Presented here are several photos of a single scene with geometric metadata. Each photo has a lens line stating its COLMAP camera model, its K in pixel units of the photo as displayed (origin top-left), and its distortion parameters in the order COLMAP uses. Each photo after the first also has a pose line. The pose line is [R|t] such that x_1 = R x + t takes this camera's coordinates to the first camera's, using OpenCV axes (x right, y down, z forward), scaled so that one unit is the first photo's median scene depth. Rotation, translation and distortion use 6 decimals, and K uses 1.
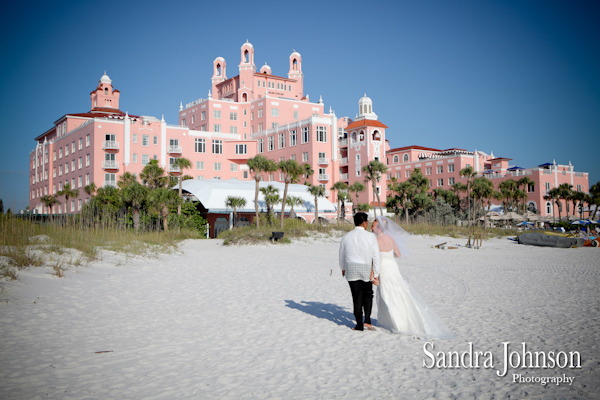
lens RADIAL K [[621.2, 0, 299.5], [0, 621.2, 201.9], [0, 0, 1]] dist [-0.055374, 0.000000]
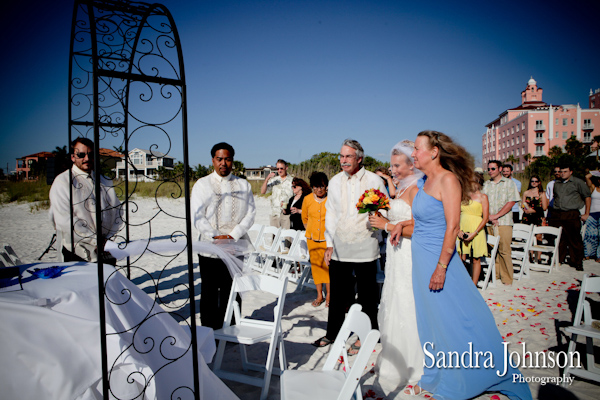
lens RADIAL K [[413.4, 0, 299.6], [0, 413.4, 202.9], [0, 0, 1]] dist [-0.099016, 0.065472]
pose [[0.697308, 0.041603, -0.715564, 0.001139], [0.028104, 0.995960, 0.085292, -0.005380], [0.716221, -0.079585, 0.693321, -0.111201]]
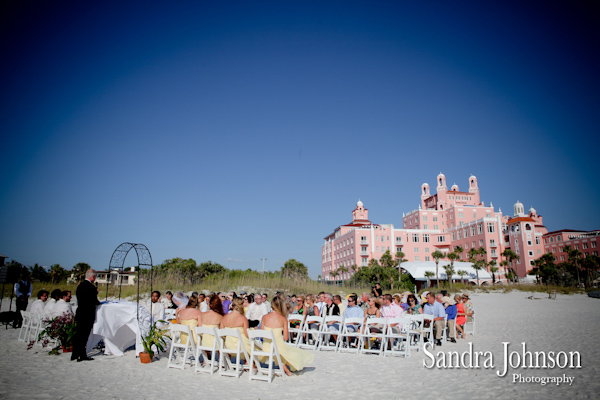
lens RADIAL K [[413.4, 0, 298.6], [0, 413.4, 189.3], [0, 0, 1]] dist [-0.099016, 0.065472]
pose [[0.898772, -0.091887, -0.428679, 0.048600], [0.007395, 0.980828, -0.194736, -0.007296], [0.438354, 0.171853, 0.882220, -0.159149]]
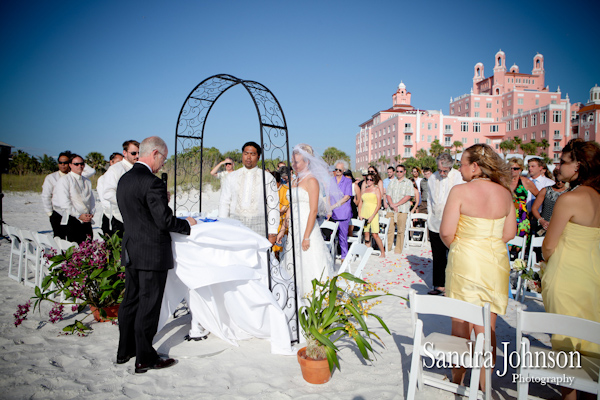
lens RADIAL K [[445.4, 0, 298.2], [0, 445.4, 198.6], [0, 0, 1]] dist [-0.068888, 0.035484]
pose [[0.876104, 0.043527, -0.480153, 0.004756], [-0.004637, 0.996631, 0.081887, -0.005748], [0.482099, -0.069515, 0.873354, -0.129471]]
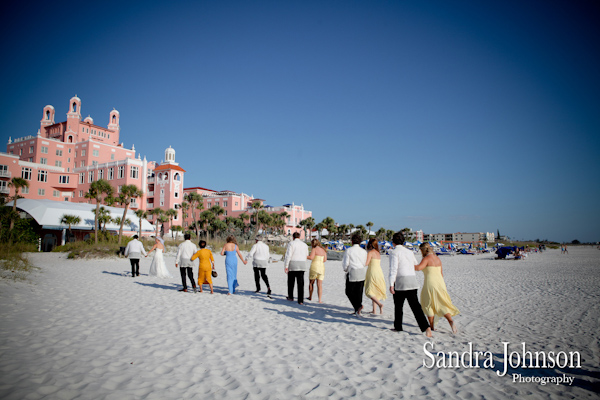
lens RADIAL K [[413.4, 0, 304.7], [0, 413.4, 195.7], [0, 0, 1]] dist [-0.099016, 0.065472]
pose [[0.890740, 0.063711, 0.450025, -0.029291], [-0.028213, 0.995968, -0.085158, 0.003502], [-0.453636, 0.063157, 0.888946, 0.074113]]
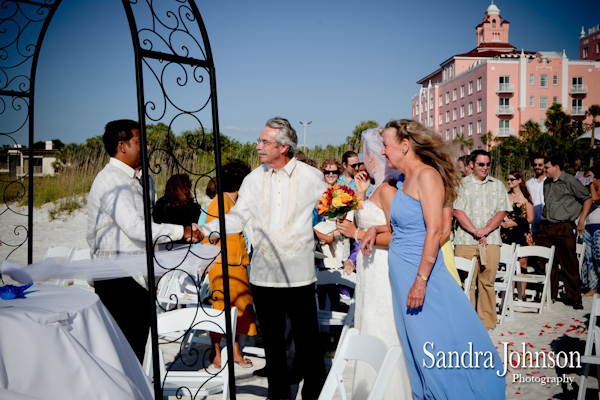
lens RADIAL K [[772.1, 0, 295.8], [0, 772.1, 212.3], [0, 0, 1]] dist [0.010132, 0.000000]
pose [[0.865673, 0.033164, -0.499510, 0.002043], [0.009688, 0.996507, 0.082949, -0.005752], [0.500516, -0.076646, 0.862328, -0.120862]]
